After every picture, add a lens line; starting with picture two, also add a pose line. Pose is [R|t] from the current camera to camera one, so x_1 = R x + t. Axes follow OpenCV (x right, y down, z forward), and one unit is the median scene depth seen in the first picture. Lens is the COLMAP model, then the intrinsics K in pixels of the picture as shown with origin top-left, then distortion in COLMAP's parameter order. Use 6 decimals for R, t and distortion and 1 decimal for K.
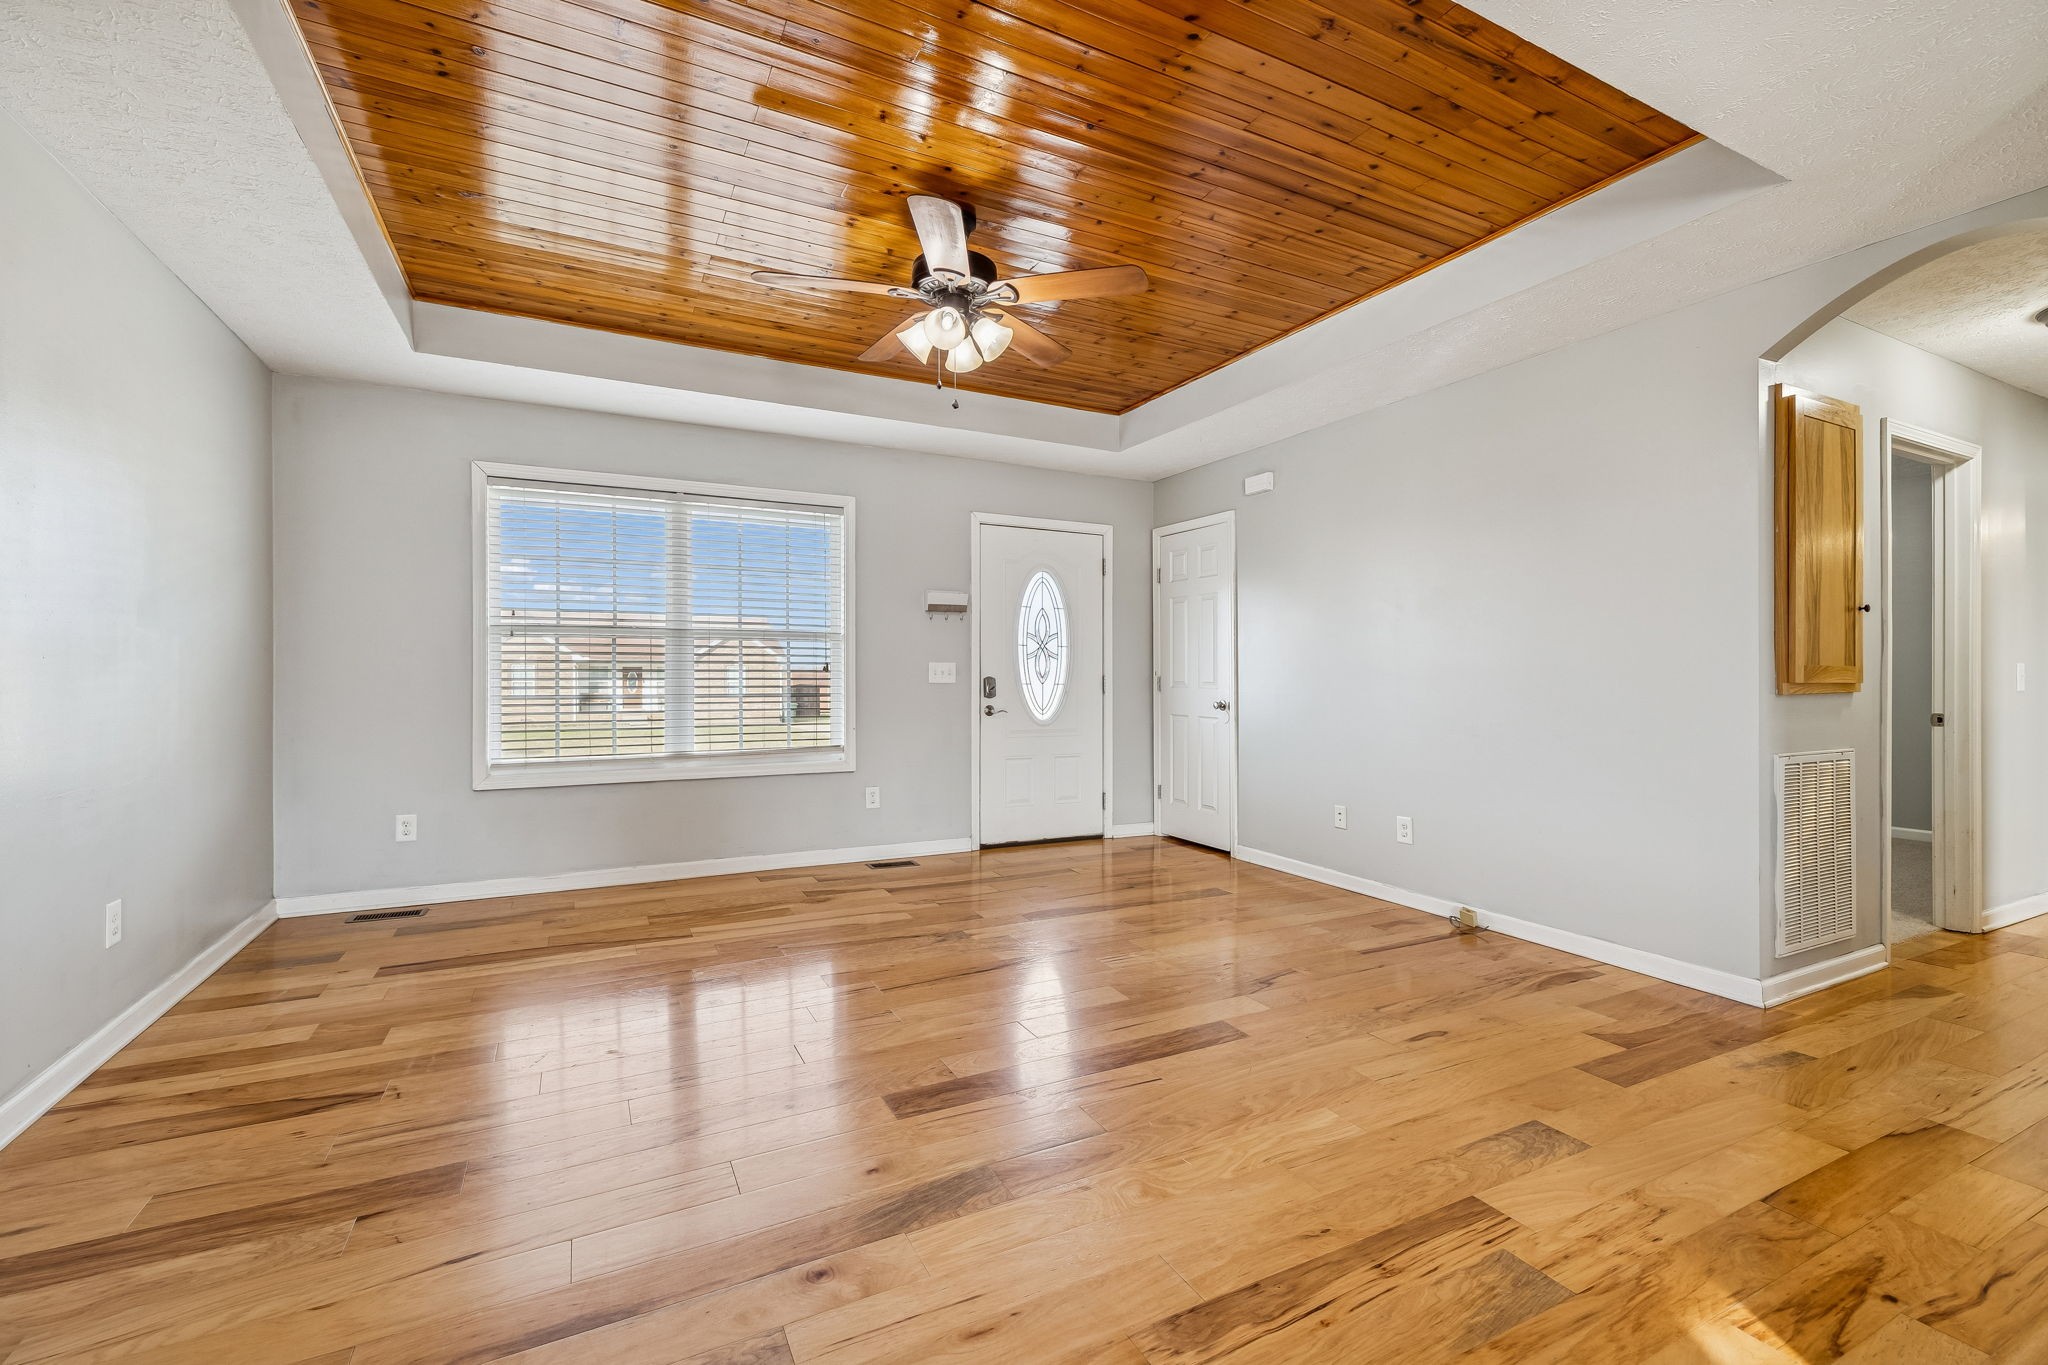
lens RADIAL K [[869.8, 0, 1023.1], [0, 869.8, 677.9], [0, 0, 1]] dist [0.001285, 0.000068]
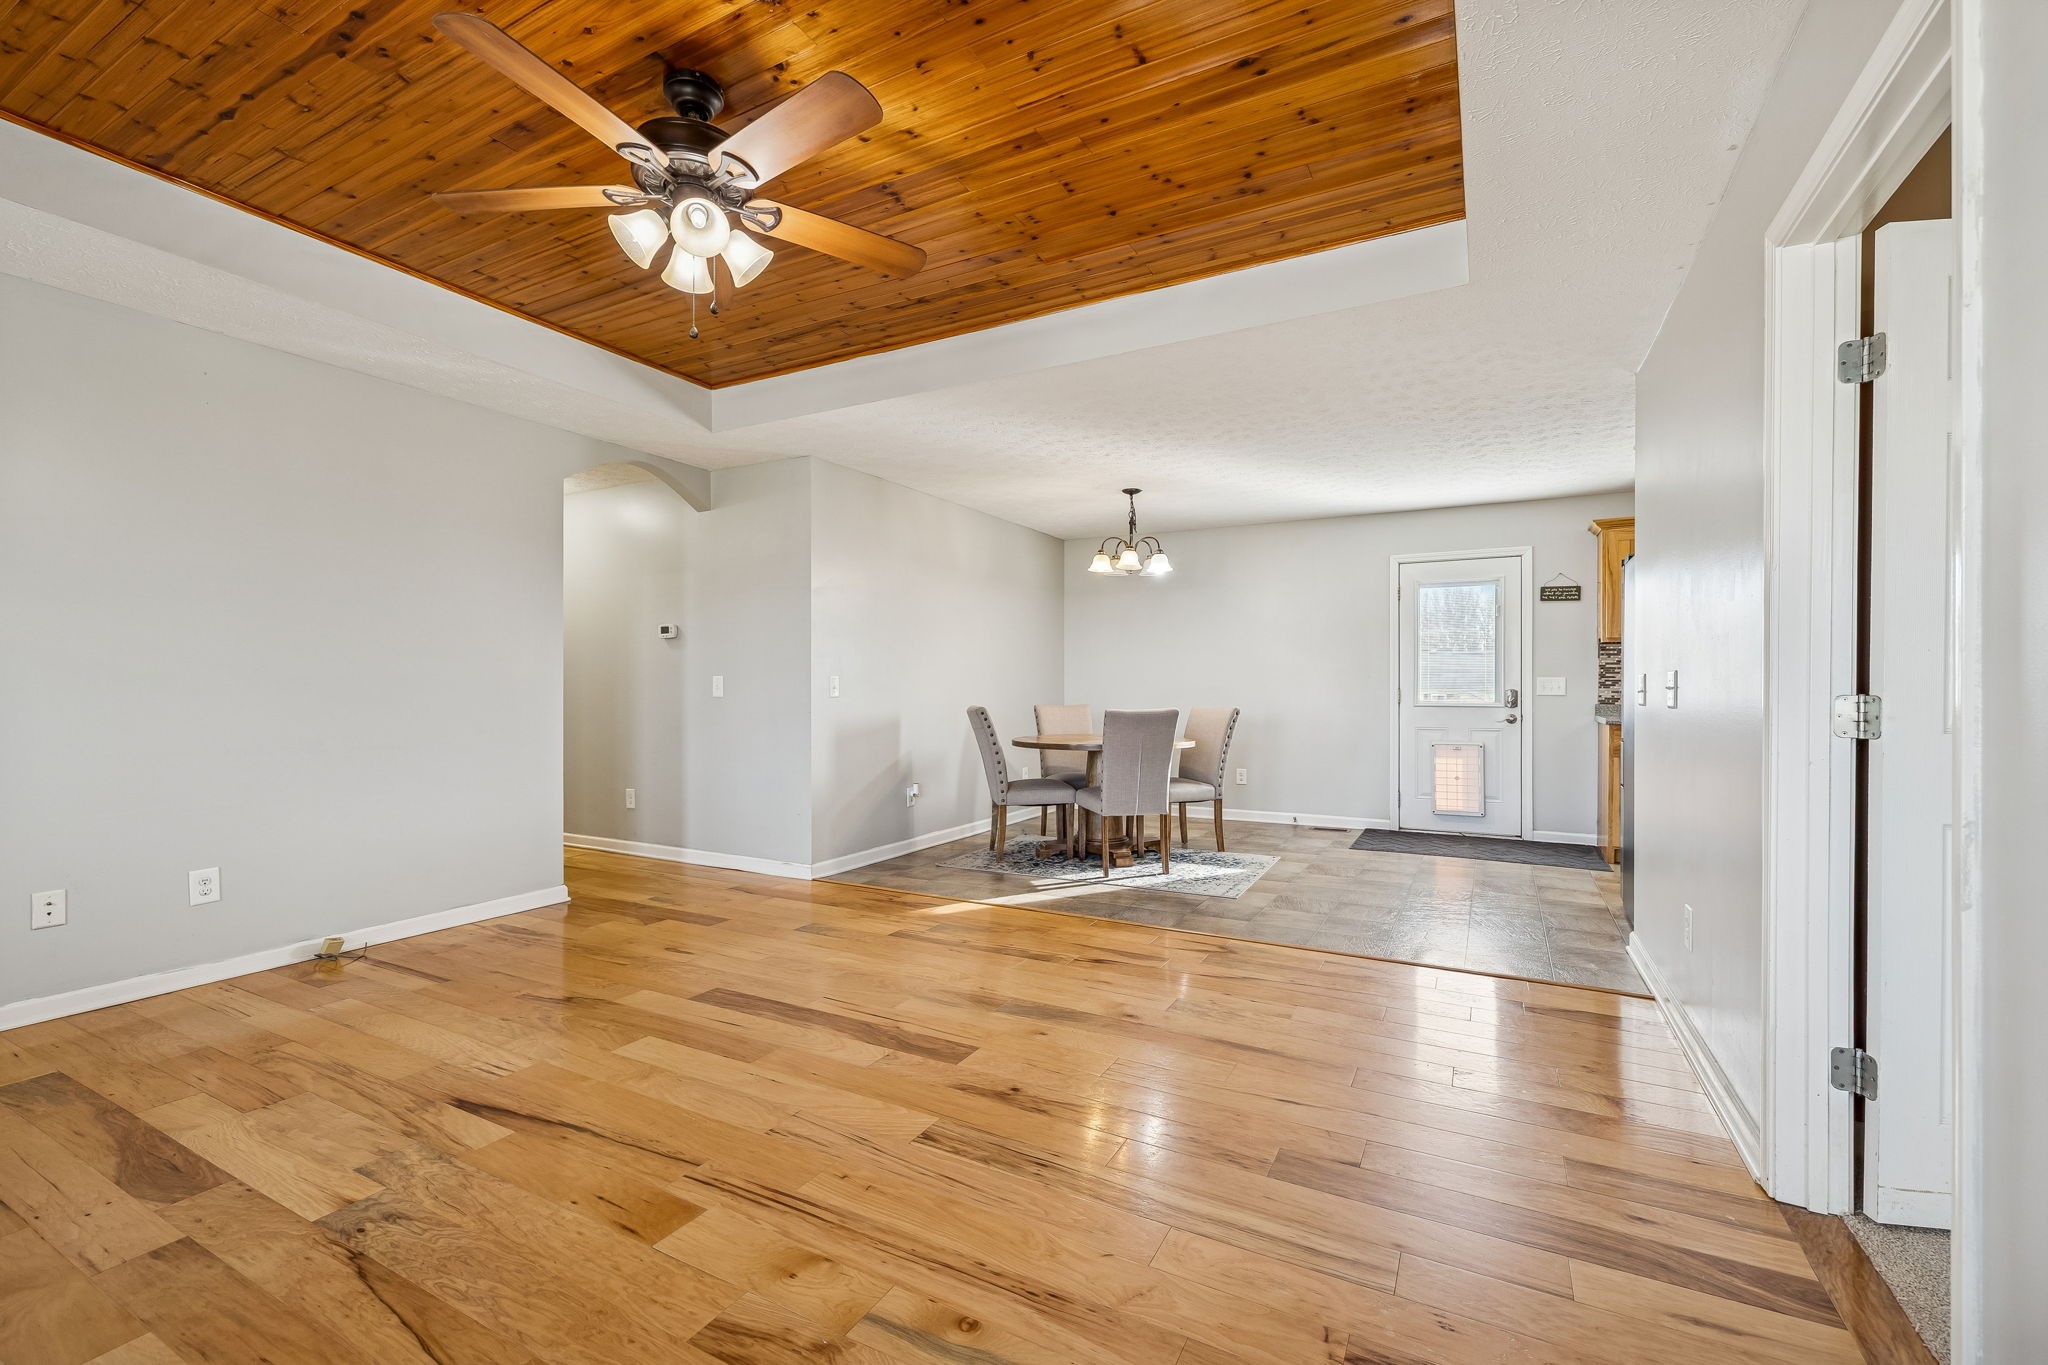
lens RADIAL K [[869.8, 0, 1023.1], [0, 869.8, 677.9], [0, 0, 1]] dist [0.001285, 0.000068]
pose [[-0.568996, 0.004257, 0.822329, -0.554412], [-0.001284, 0.999981, -0.006065, -0.005650], [-0.822339, -0.004507, -0.568980, 0.764883]]
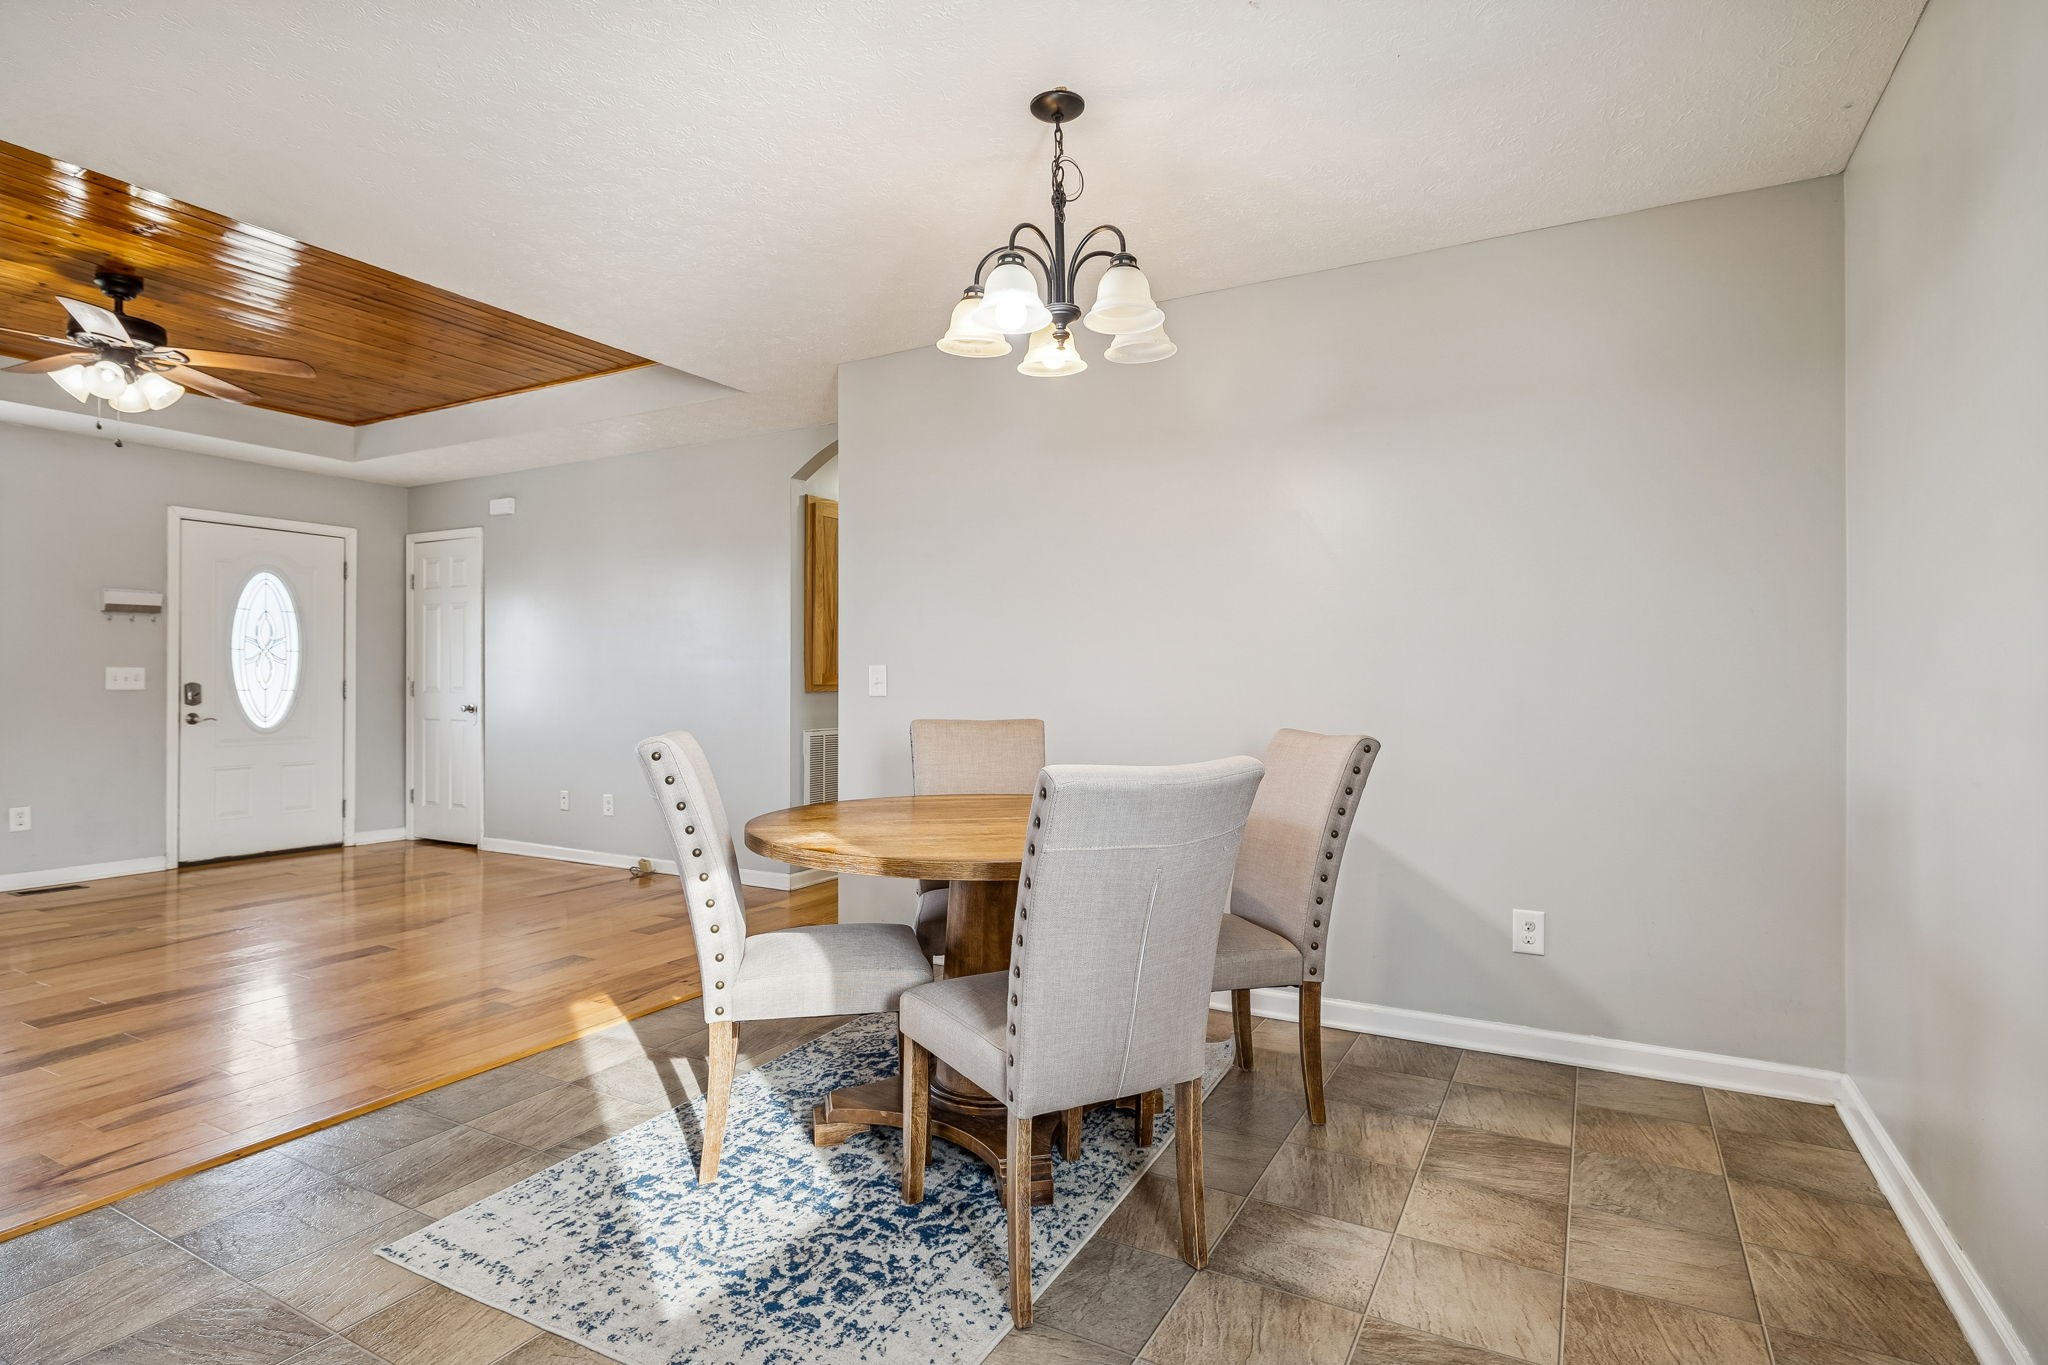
lens RADIAL K [[1029.0, 0, 1019.8], [0, 1029.0, 669.9], [0, 0, 1]] dist [-0.000025, 0.000229]
pose [[0.829211, 0.002974, 0.558928, 0.095437], [0.003302, 0.999942, -0.010220, -0.000808], [-0.558926, 0.010320, 0.829153, -0.493963]]
